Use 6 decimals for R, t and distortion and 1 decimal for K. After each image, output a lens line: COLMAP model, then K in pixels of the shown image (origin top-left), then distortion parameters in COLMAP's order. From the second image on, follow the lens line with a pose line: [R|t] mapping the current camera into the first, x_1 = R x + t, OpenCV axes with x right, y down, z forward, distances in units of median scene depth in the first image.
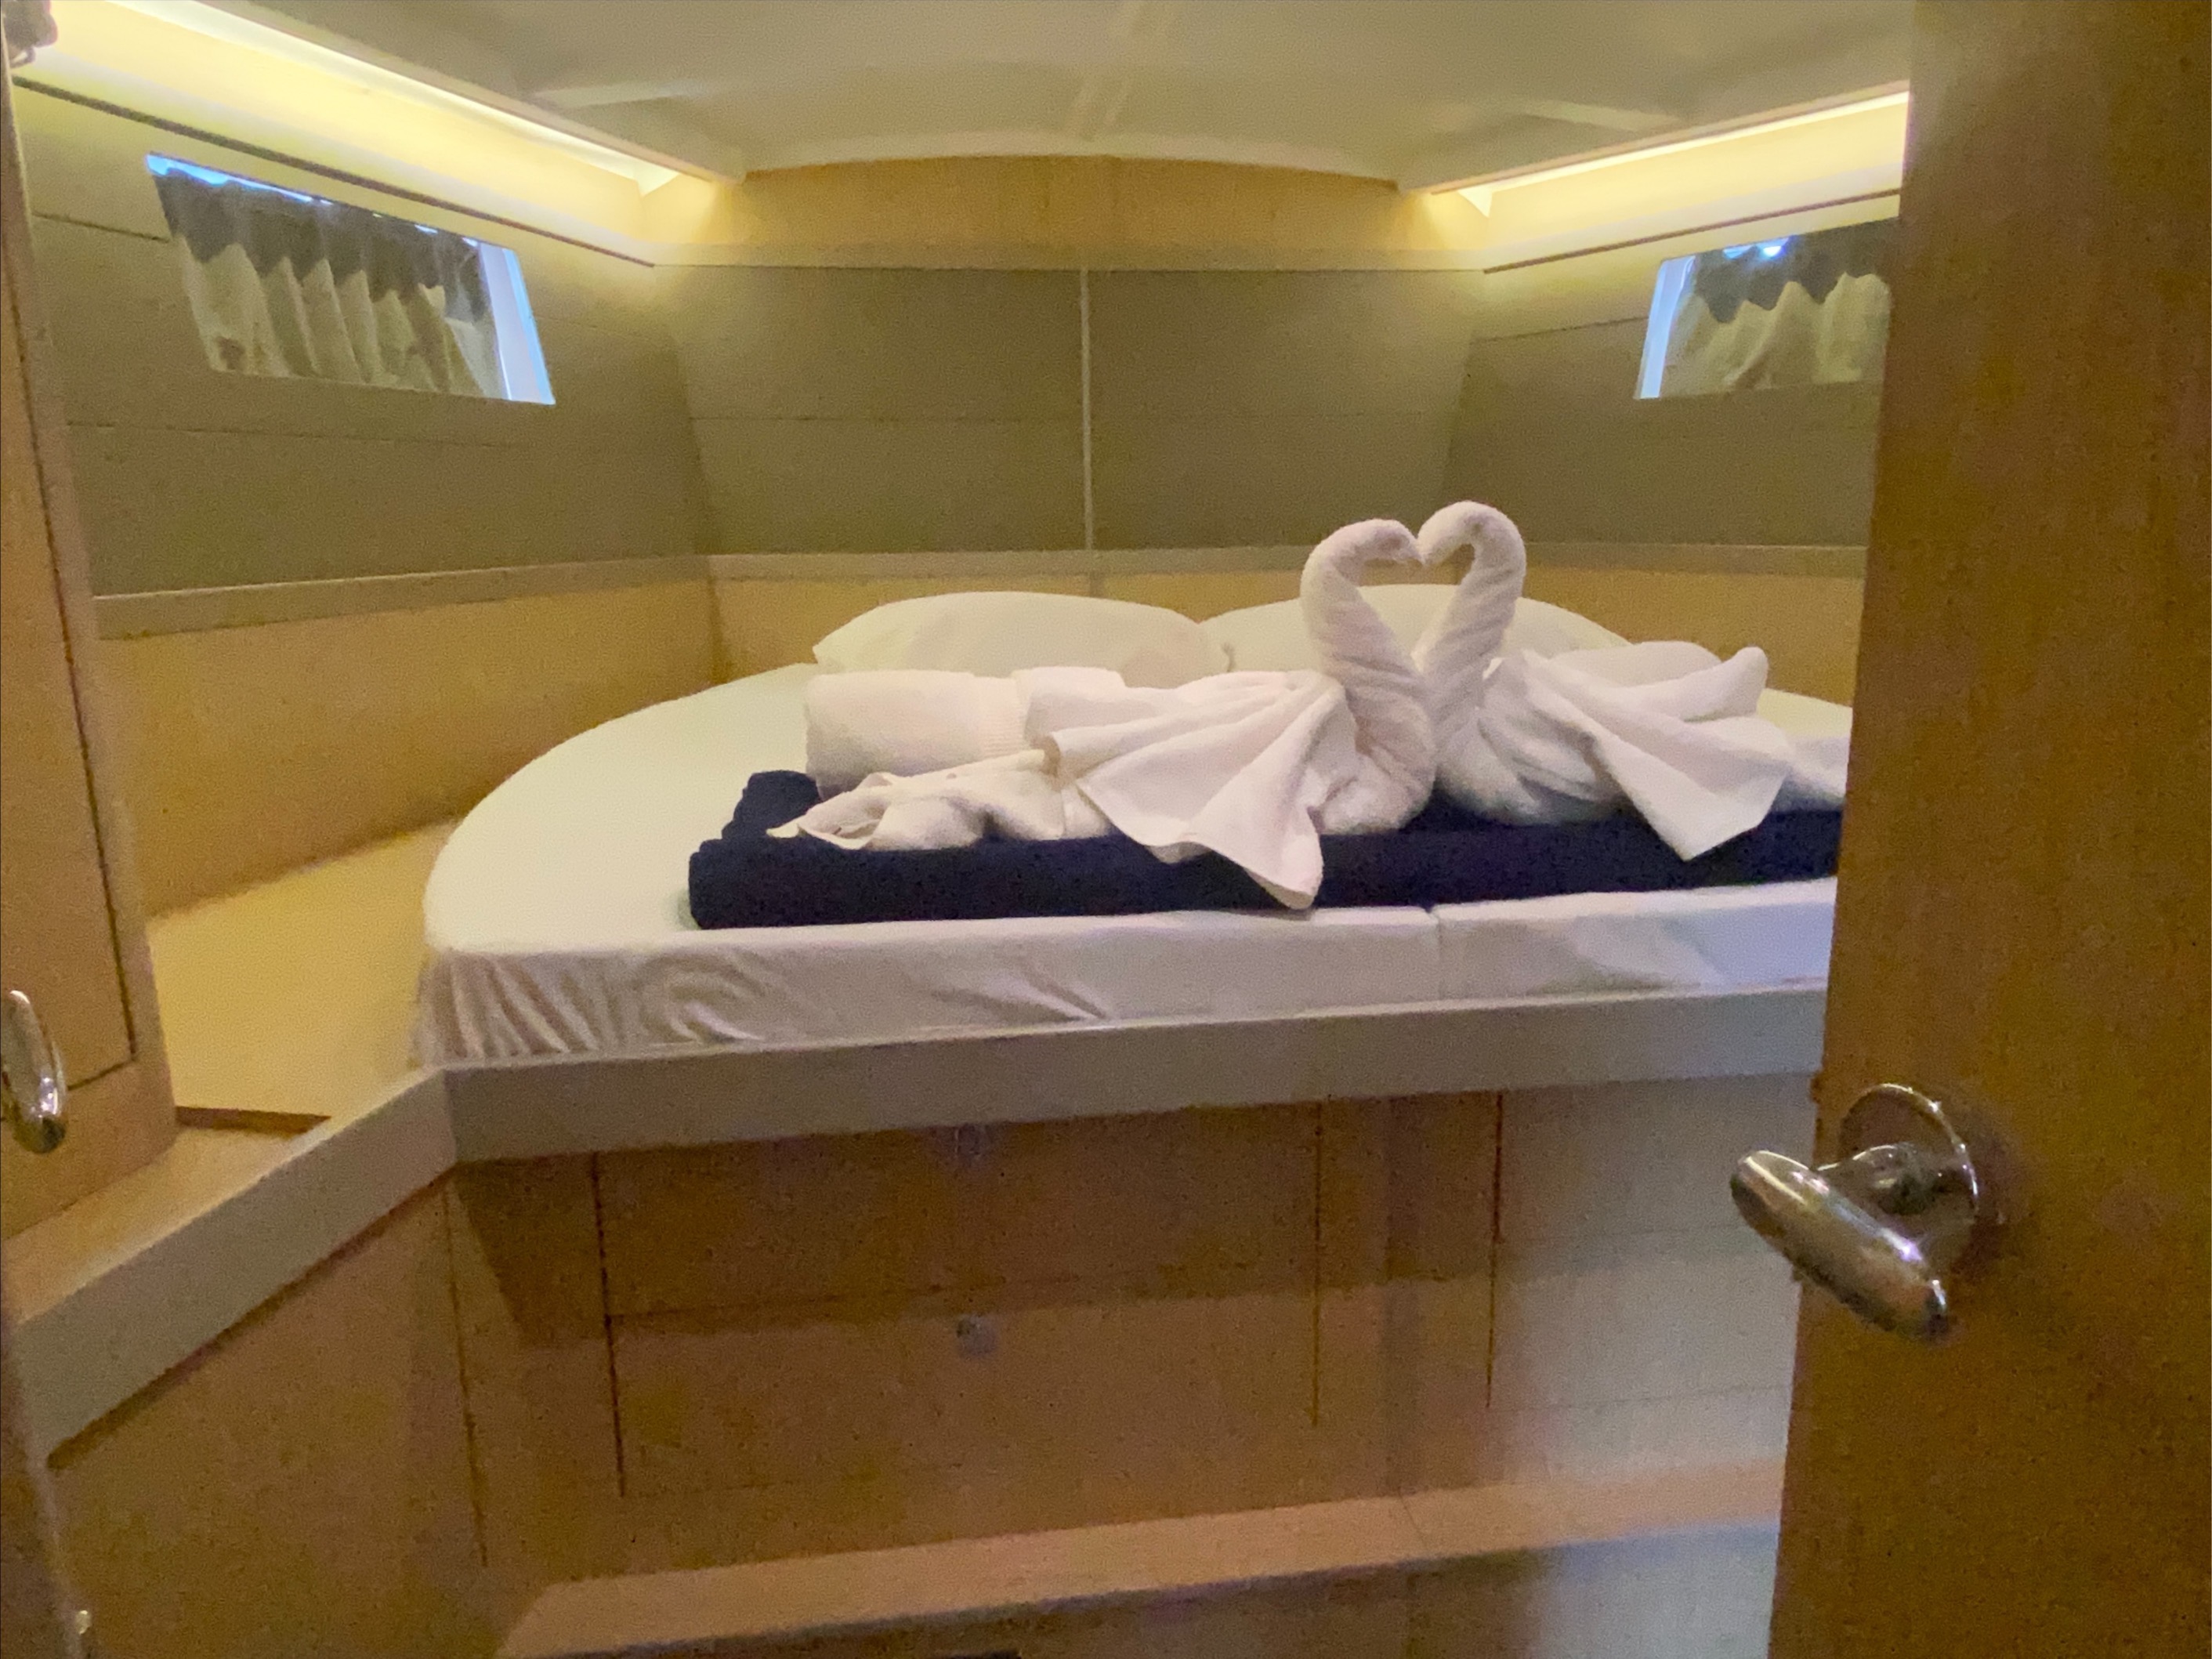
lens RADIAL K [[1478.9, 0, 1107.5], [0, 1478.9, 833.3], [0, 0, 1]] dist [0.099127, -0.128588]
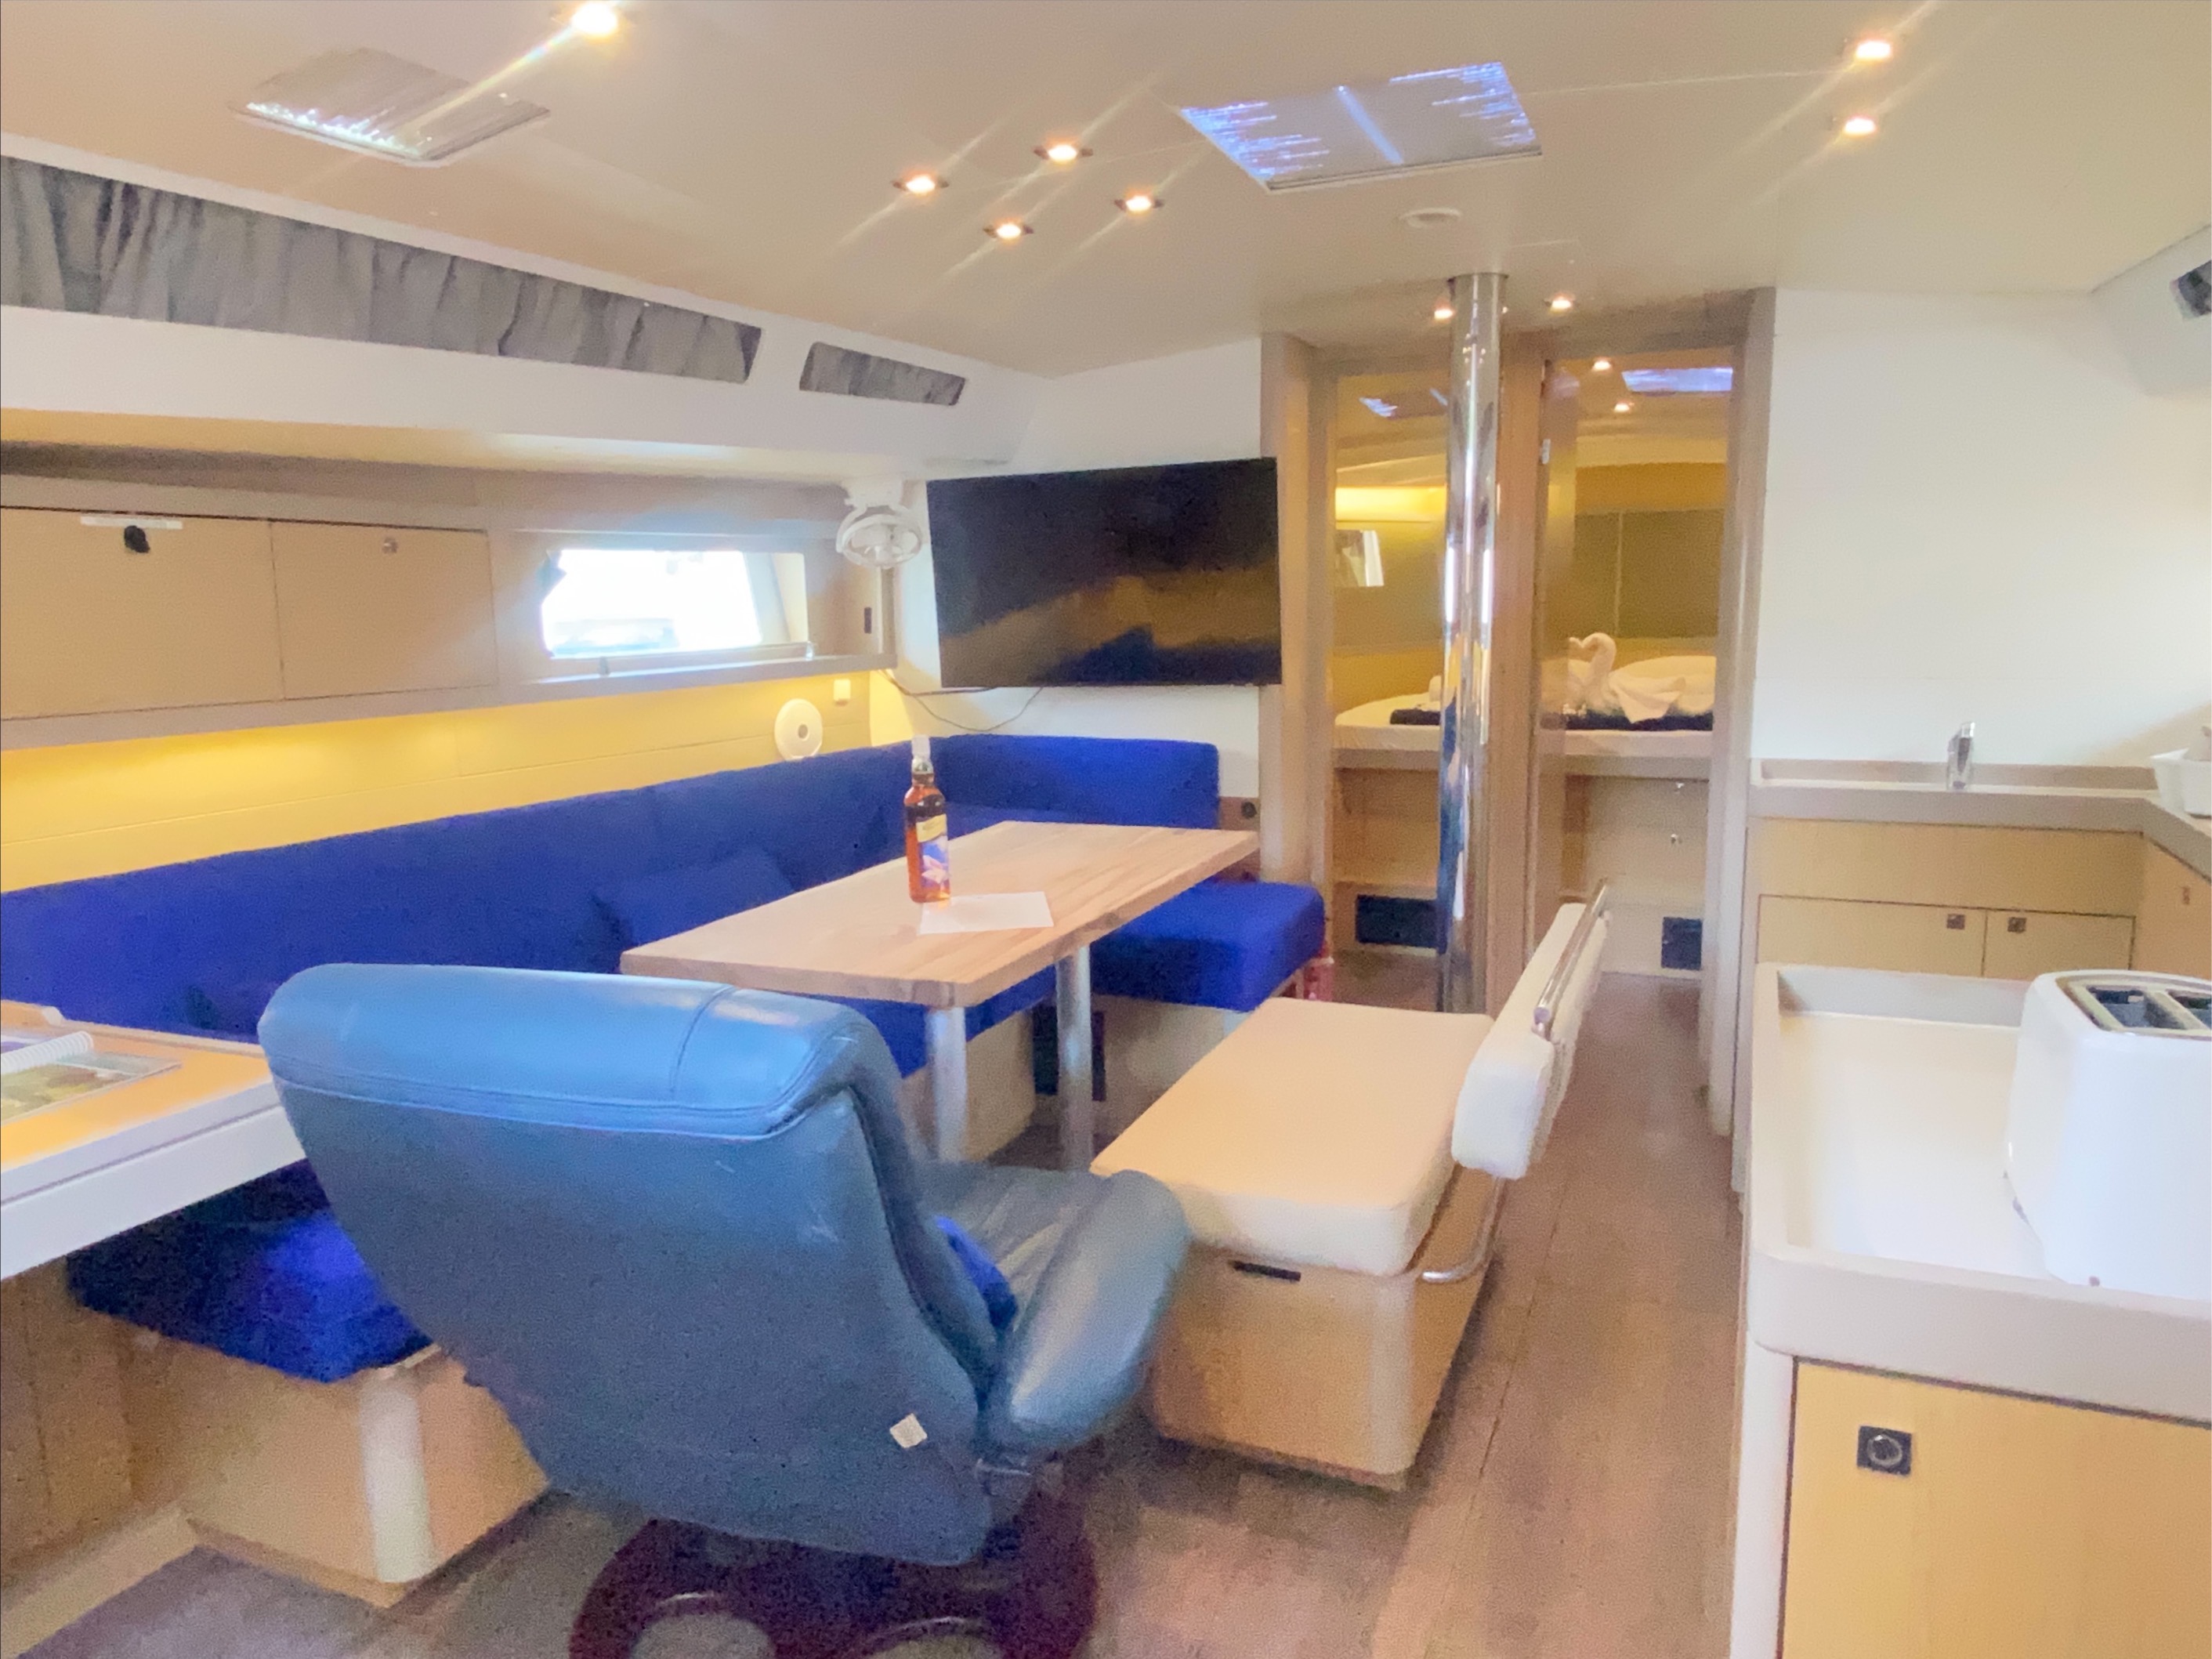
lens RADIAL K [[1478.9, 0, 1107.5], [0, 1478.9, 833.3], [0, 0, 1]] dist [0.099127, -0.128588]
pose [[0.857470, 0.082542, -0.507870, 1.194519], [-0.106032, 0.994210, -0.017436, 0.508526], [0.503490, 0.068801, 0.861257, -3.023507]]
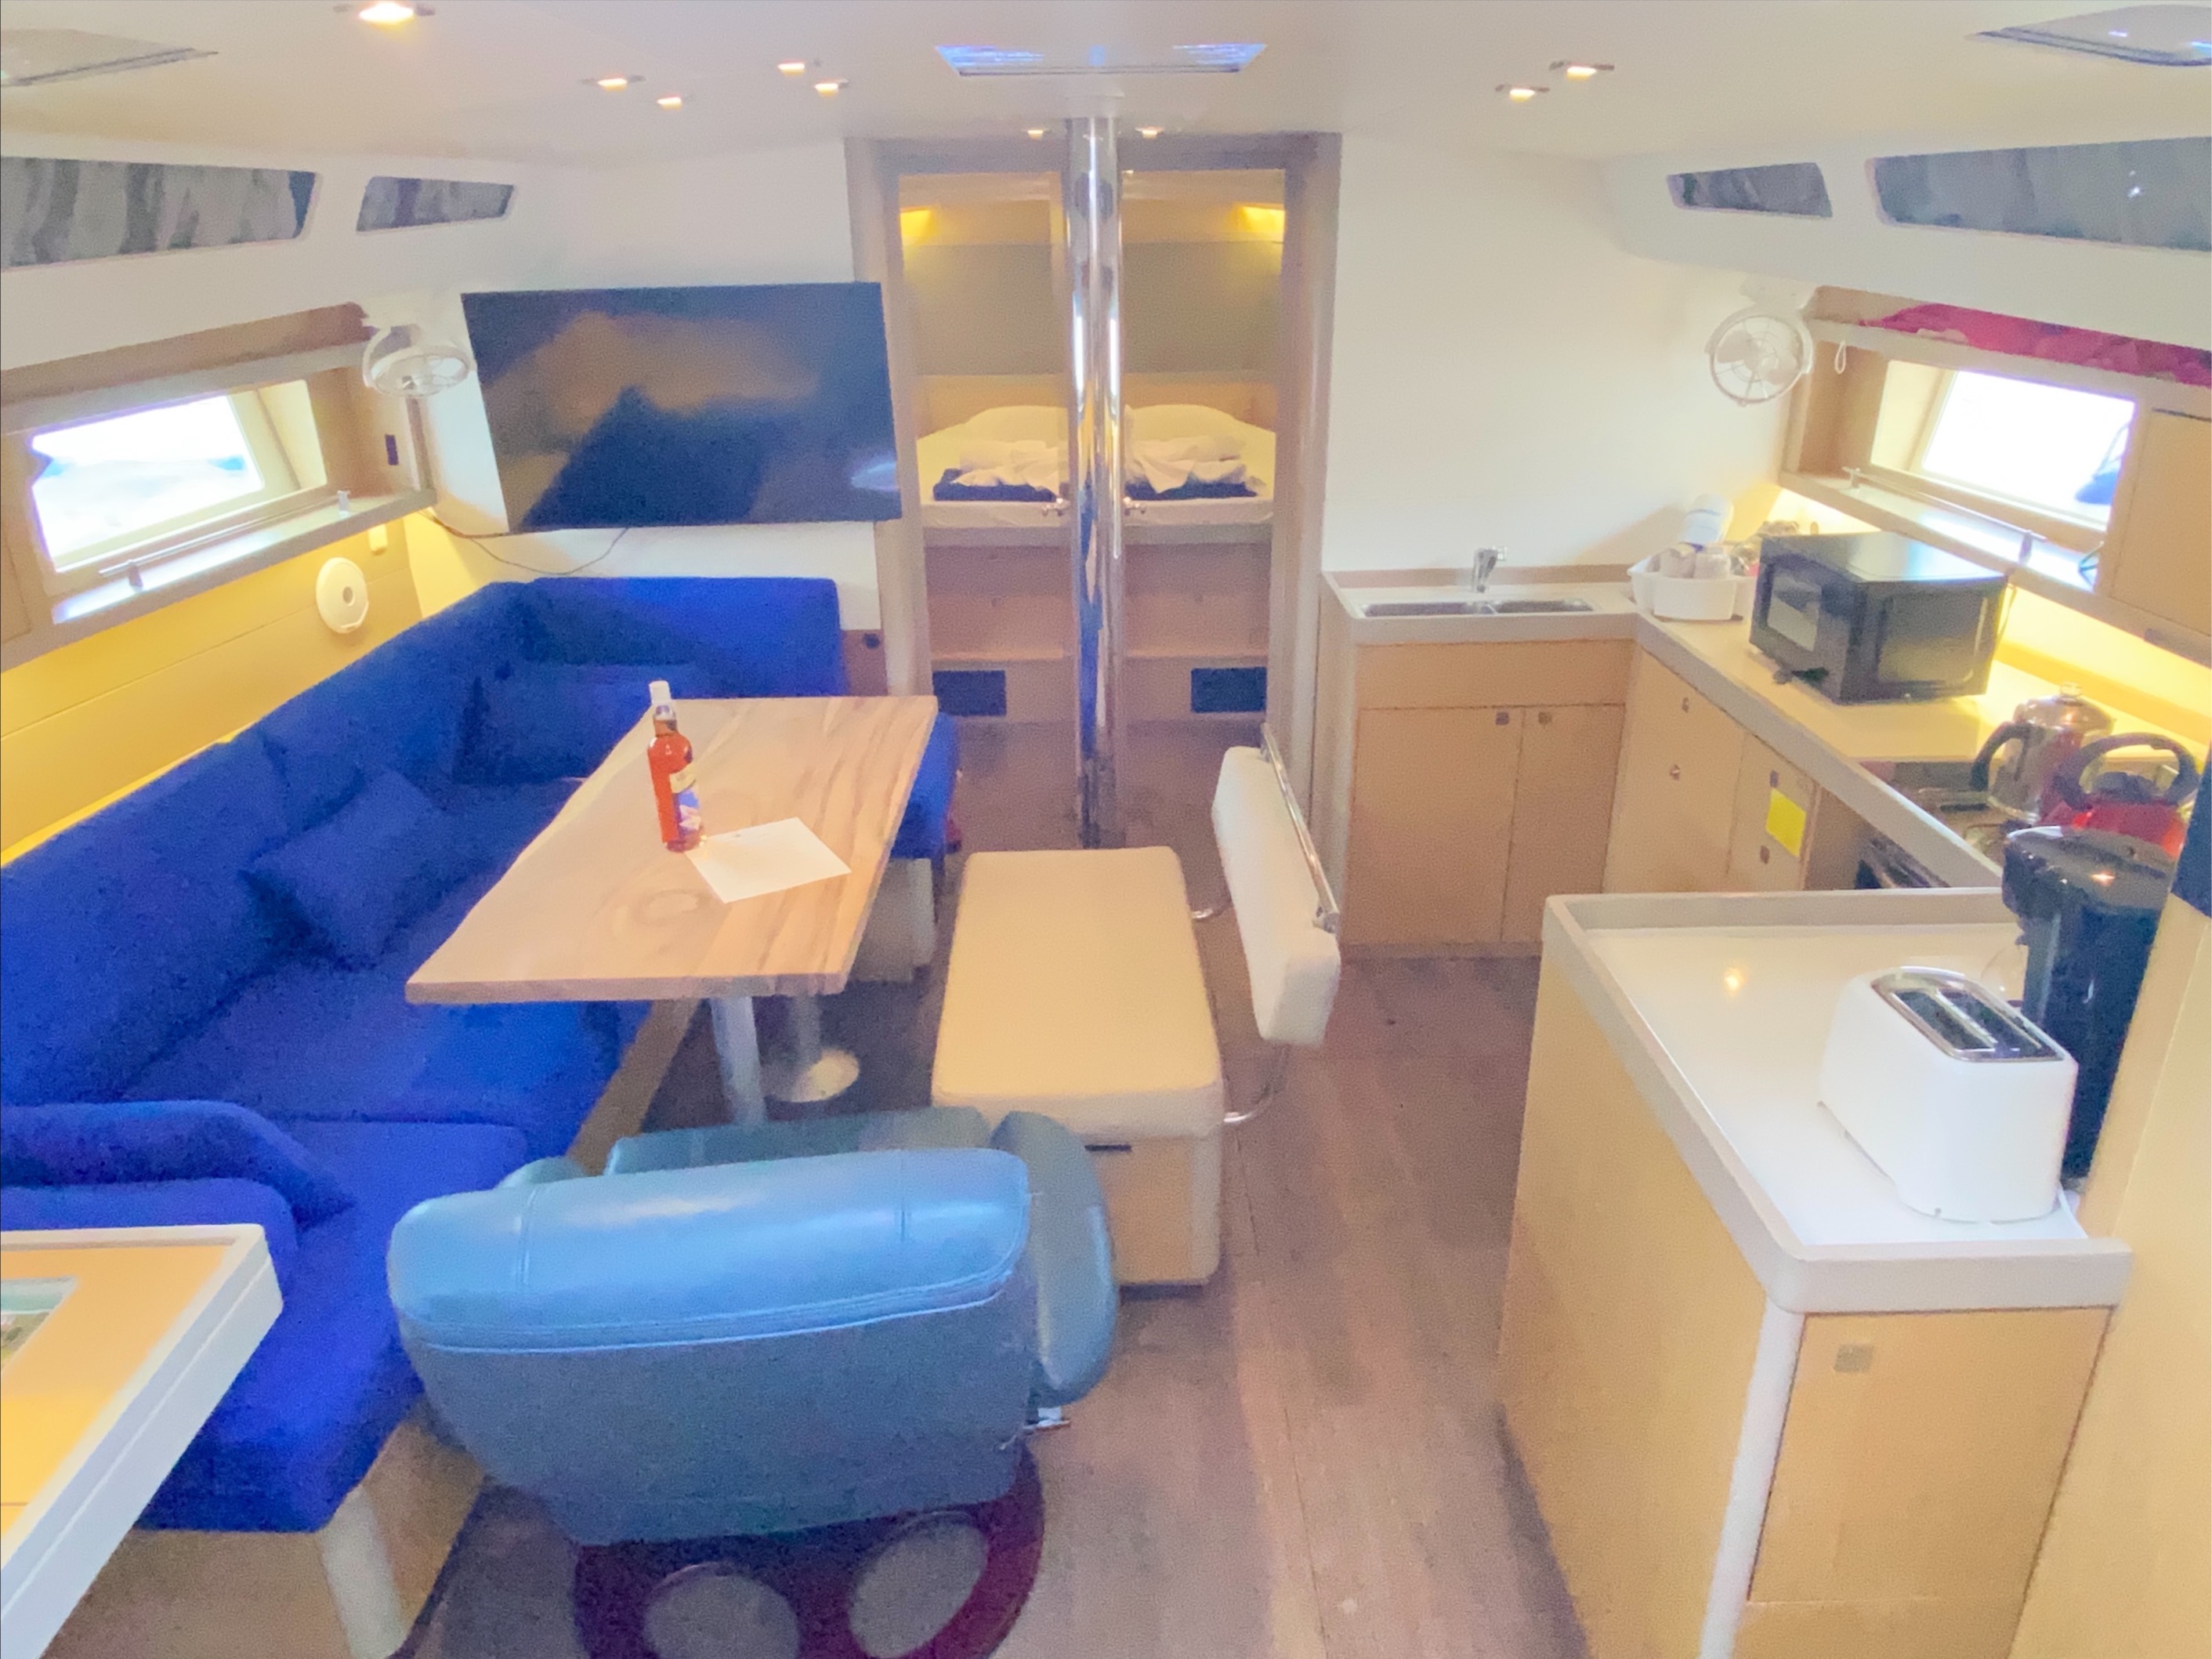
lens RADIAL K [[1478.9, 0, 1107.5], [0, 1478.9, 833.3], [0, 0, 1]] dist [0.099127, -0.128588]
pose [[0.992778, 0.048734, -0.109618, 0.734282], [-0.027716, 0.982223, 0.185659, 0.181285], [0.116717, -0.181280, 0.976481, -3.278215]]
